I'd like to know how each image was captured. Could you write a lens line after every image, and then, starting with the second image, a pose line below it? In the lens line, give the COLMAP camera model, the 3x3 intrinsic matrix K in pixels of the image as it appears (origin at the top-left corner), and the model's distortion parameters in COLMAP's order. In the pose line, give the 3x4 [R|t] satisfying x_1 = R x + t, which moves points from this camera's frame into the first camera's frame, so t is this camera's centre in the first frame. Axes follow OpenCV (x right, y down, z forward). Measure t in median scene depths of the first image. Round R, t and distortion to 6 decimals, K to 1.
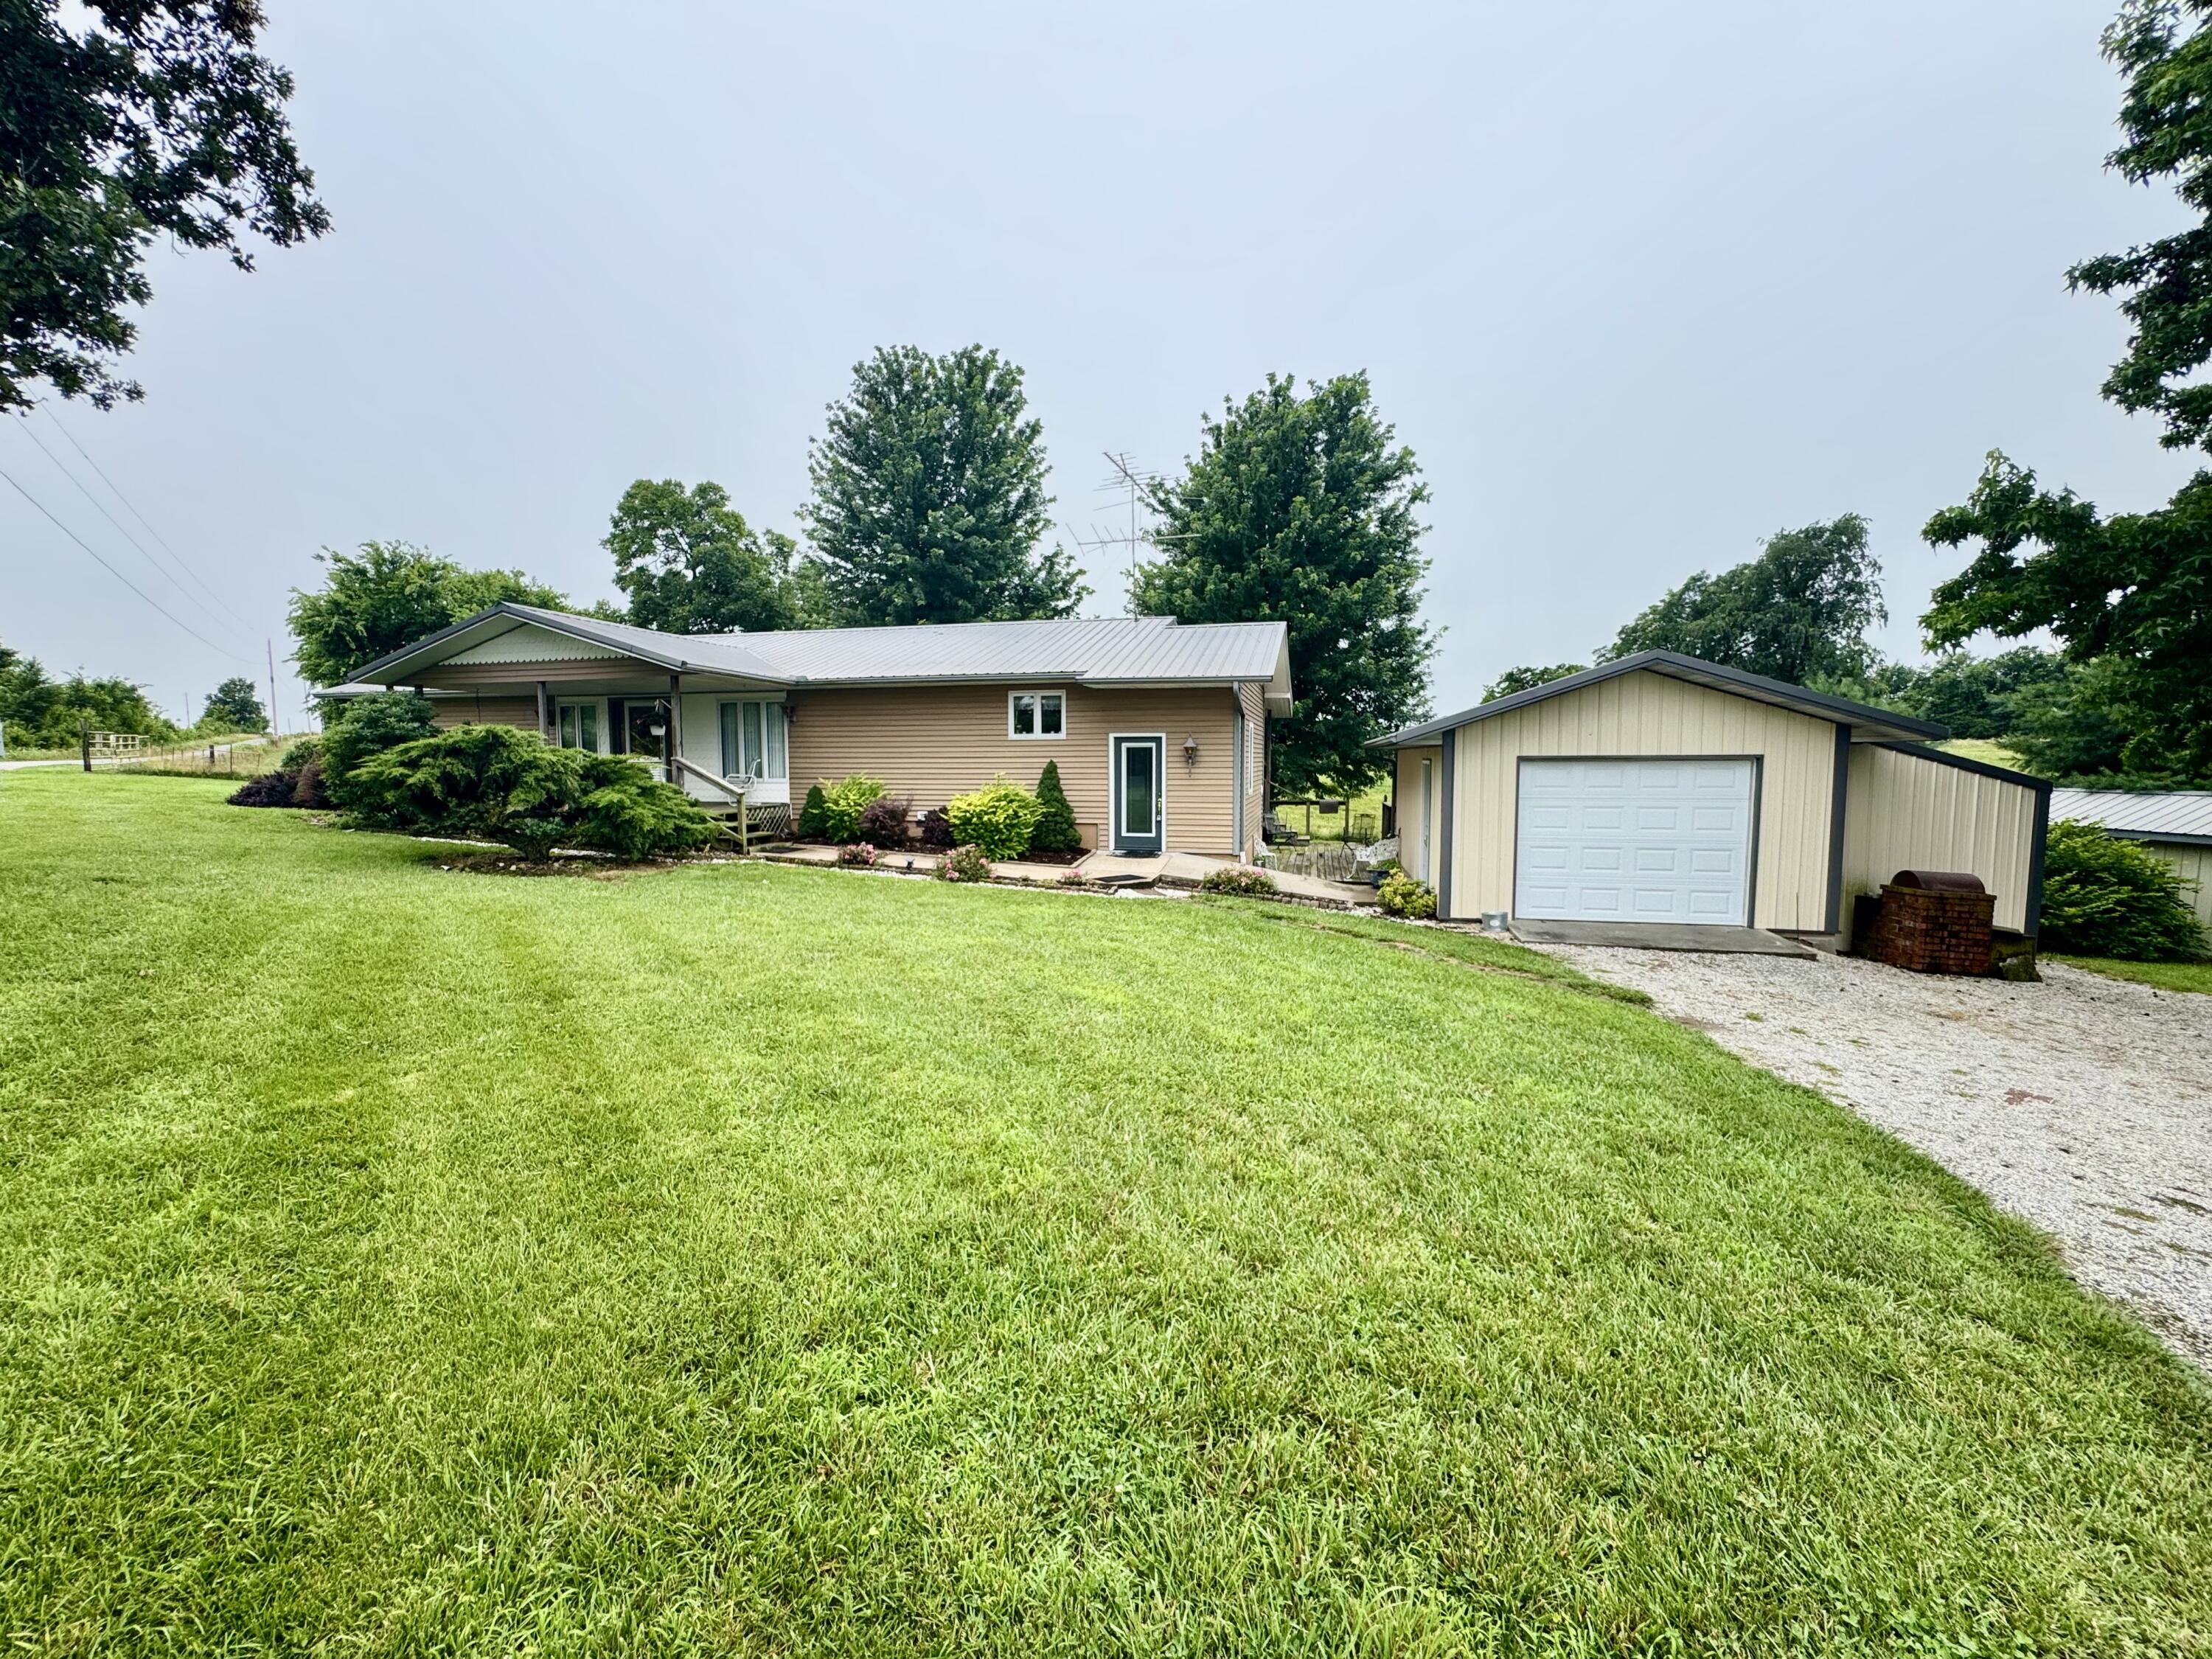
lens RADIAL K [[877.1, 0, 1103.3], [0, 877.1, 827.2], [0, 0, 1]] dist [-0.004120, -0.000053]
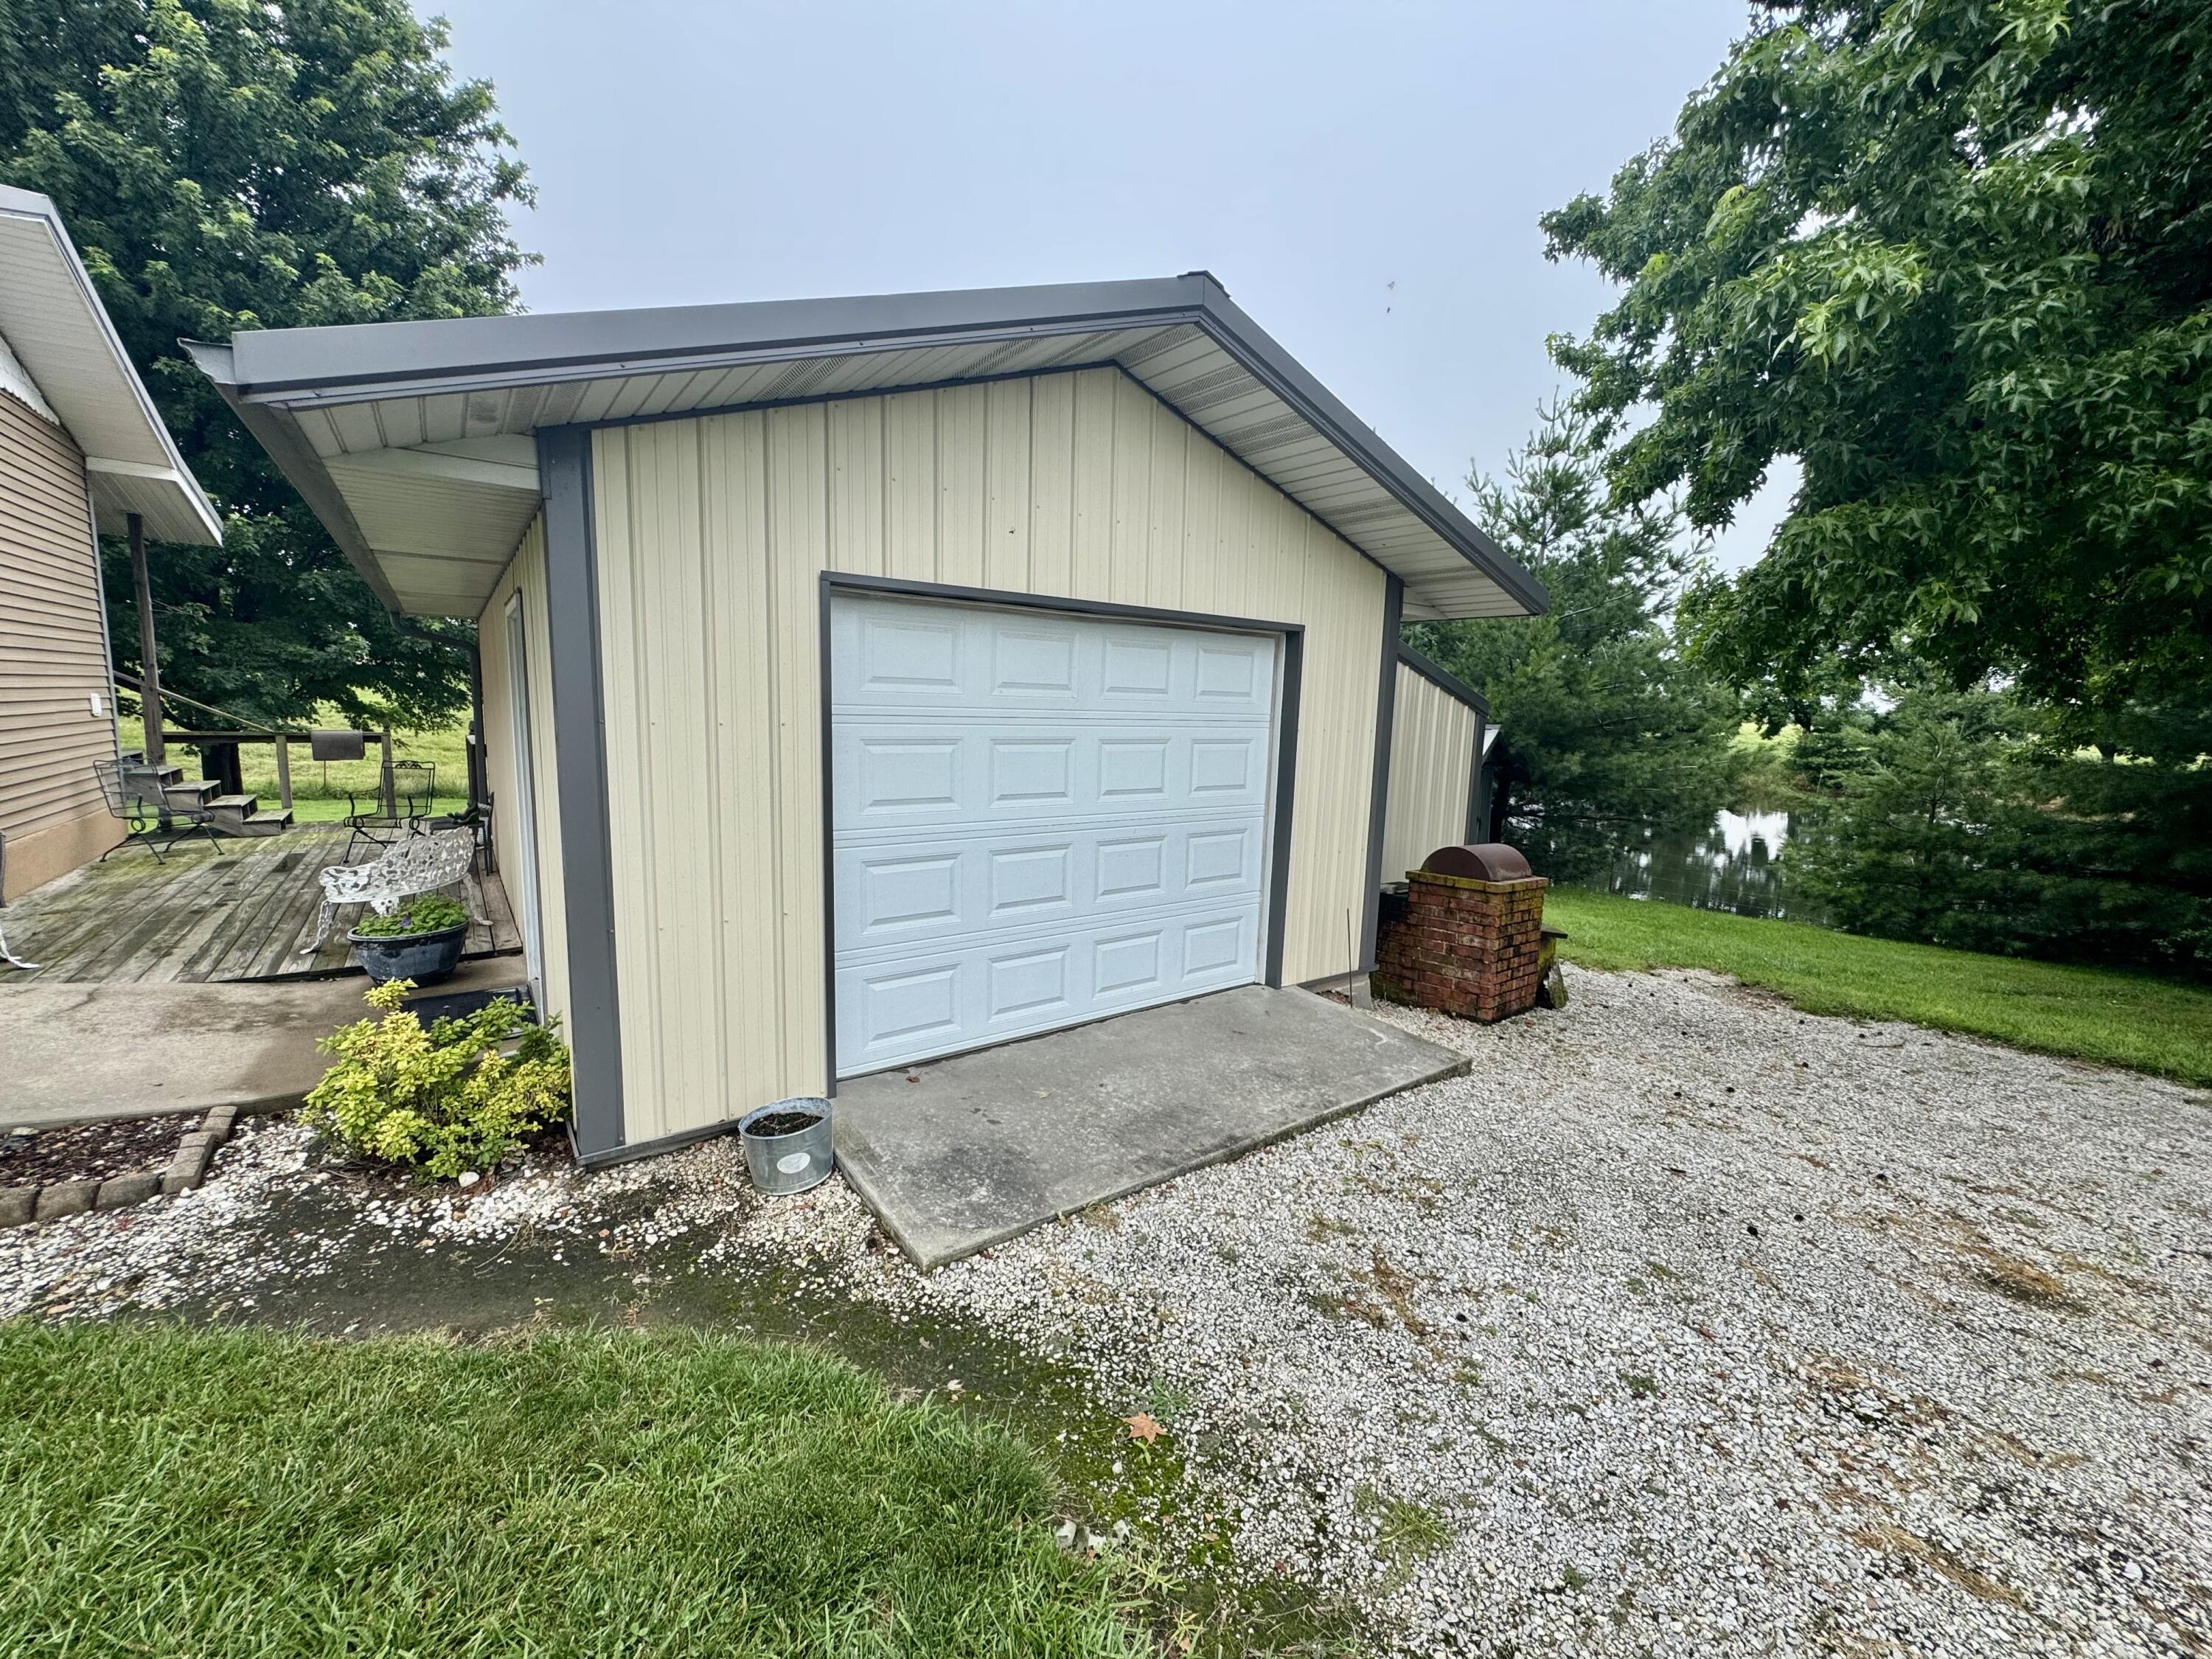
lens RADIAL K [[877.1, 0, 1103.3], [0, 877.1, 827.2], [0, 0, 1]] dist [-0.004120, -0.000053]
pose [[0.634176, -0.082612, 0.768763, 0.149774], [0.024569, 0.995927, 0.086755, -0.009065], [-0.772799, -0.036130, 0.633622, 0.370699]]
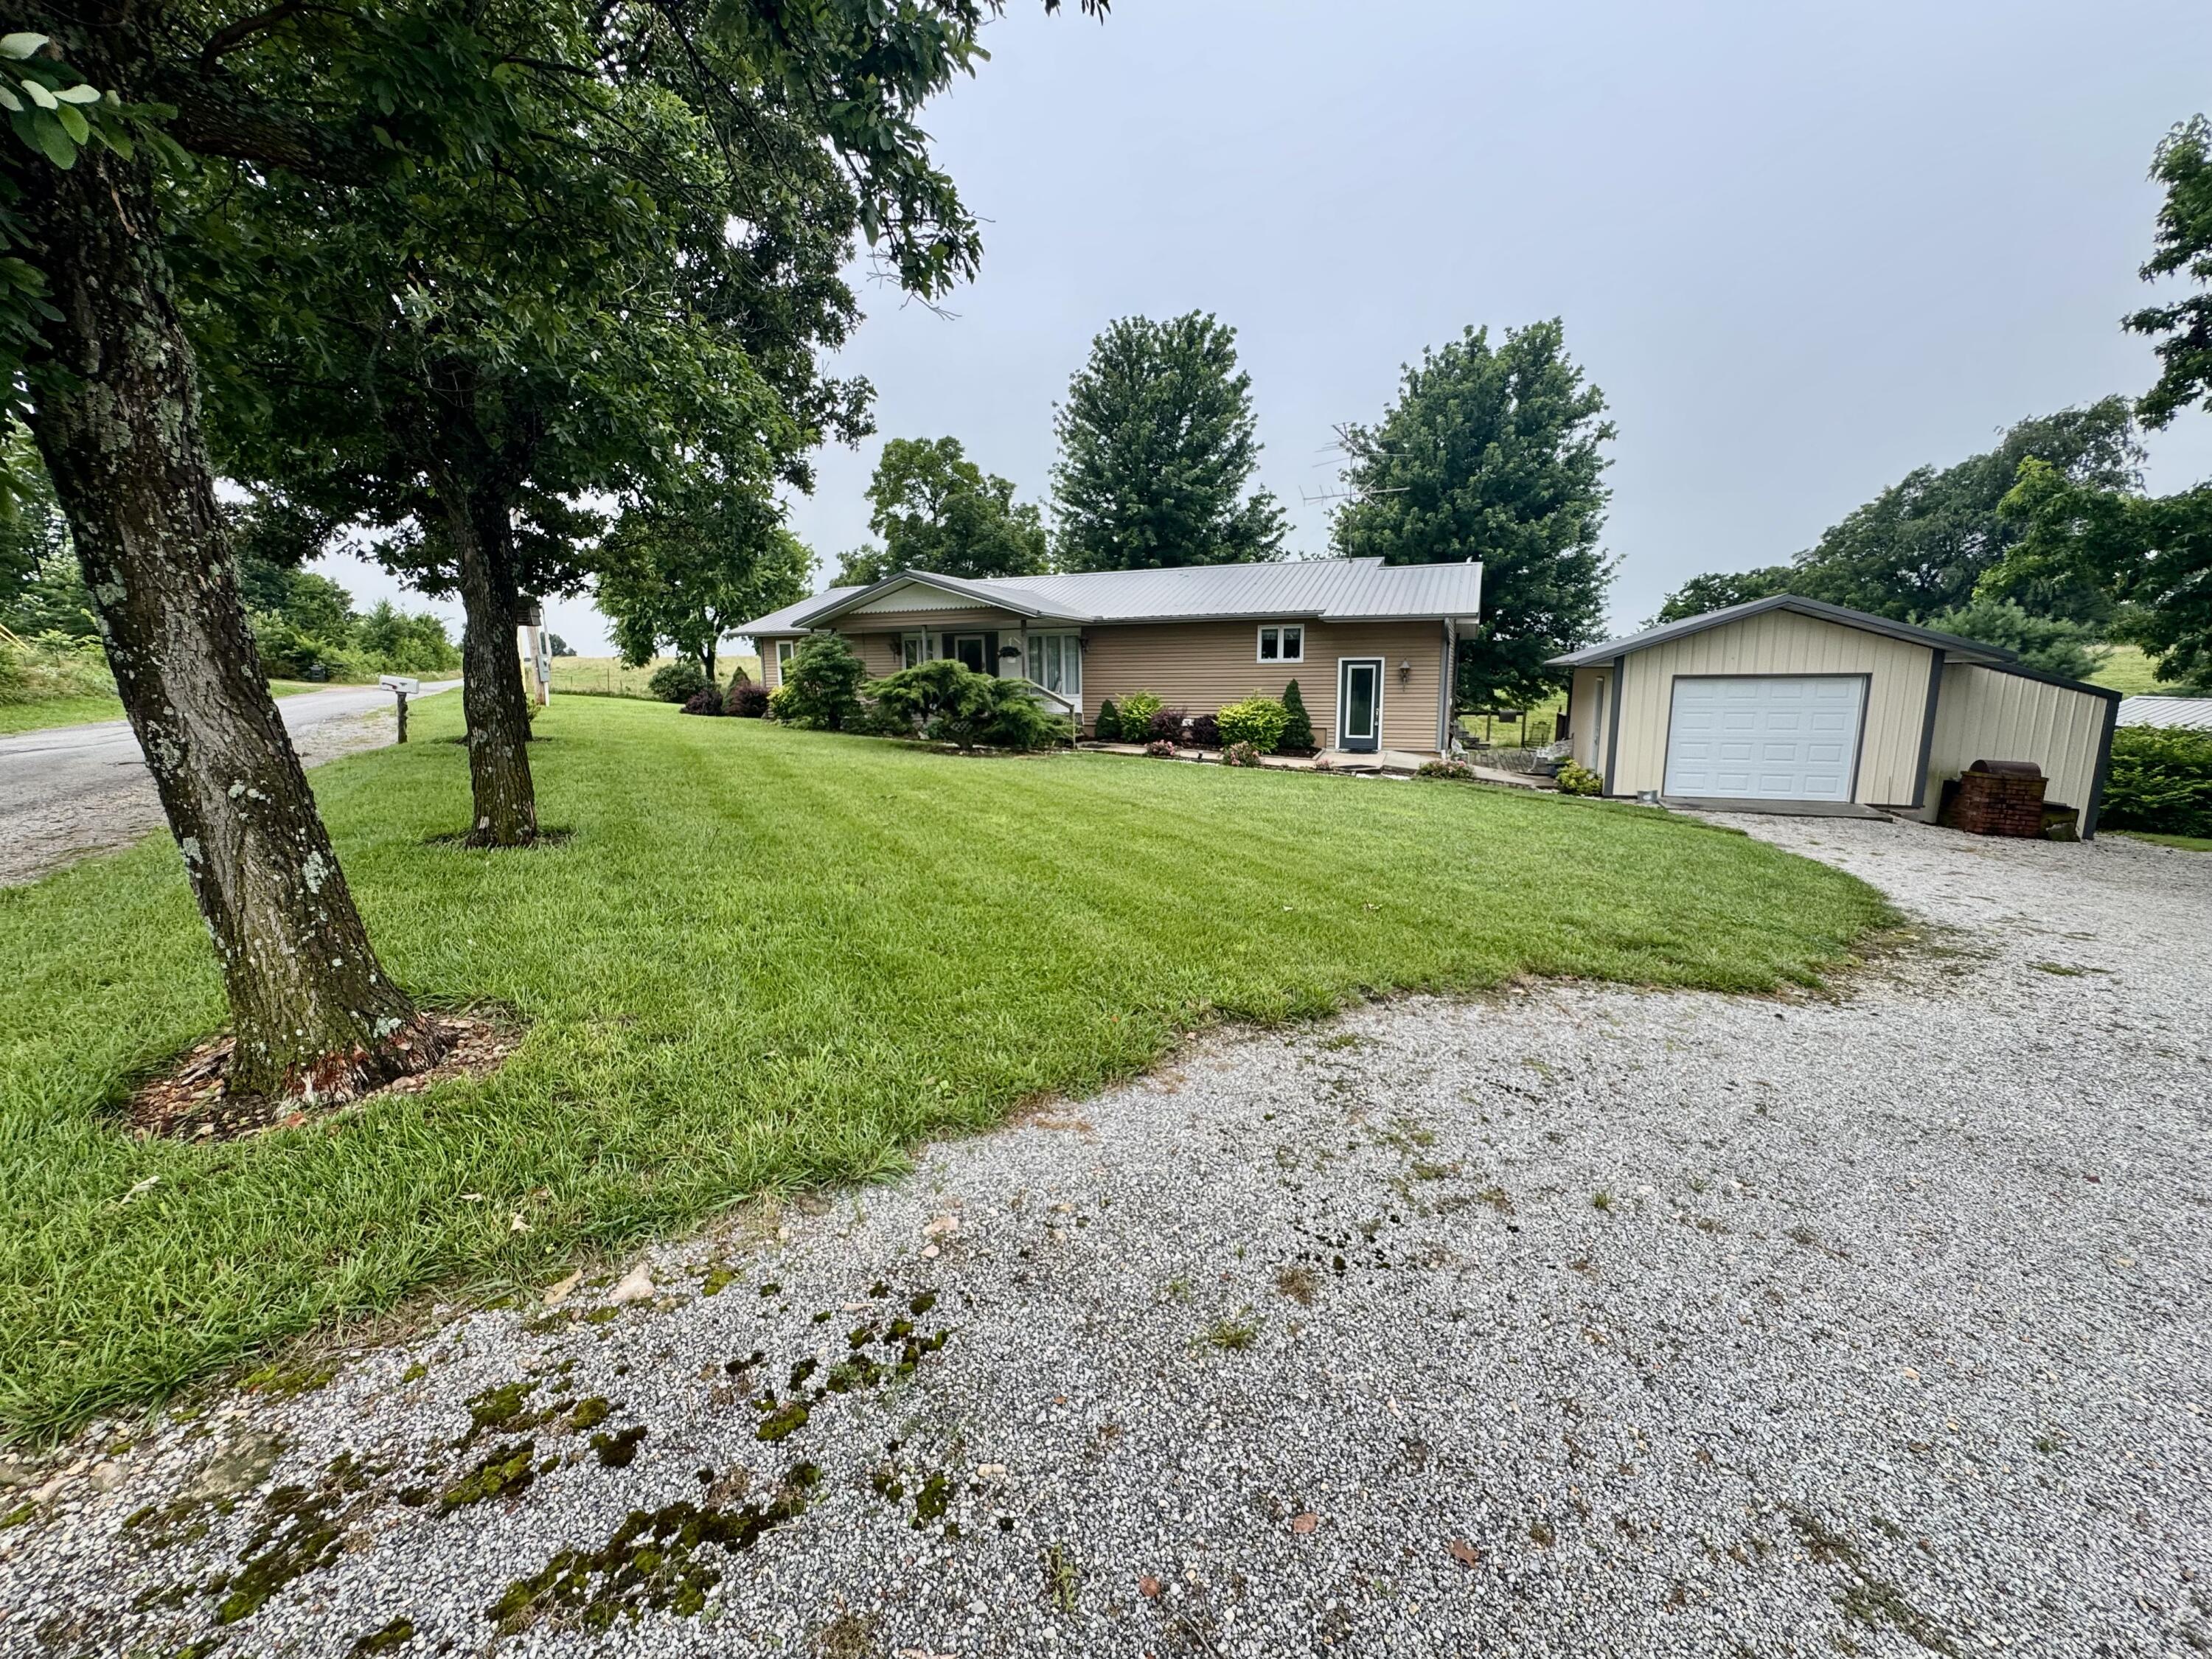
lens RADIAL K [[877.1, 0, 1103.3], [0, 877.1, 827.2], [0, 0, 1]] dist [-0.004120, -0.000053]
pose [[0.988230, 0.018669, -0.151832, -0.094250], [-0.004065, 0.995379, 0.095937, 0.013395], [0.152922, -0.094190, 0.983739, -0.244577]]
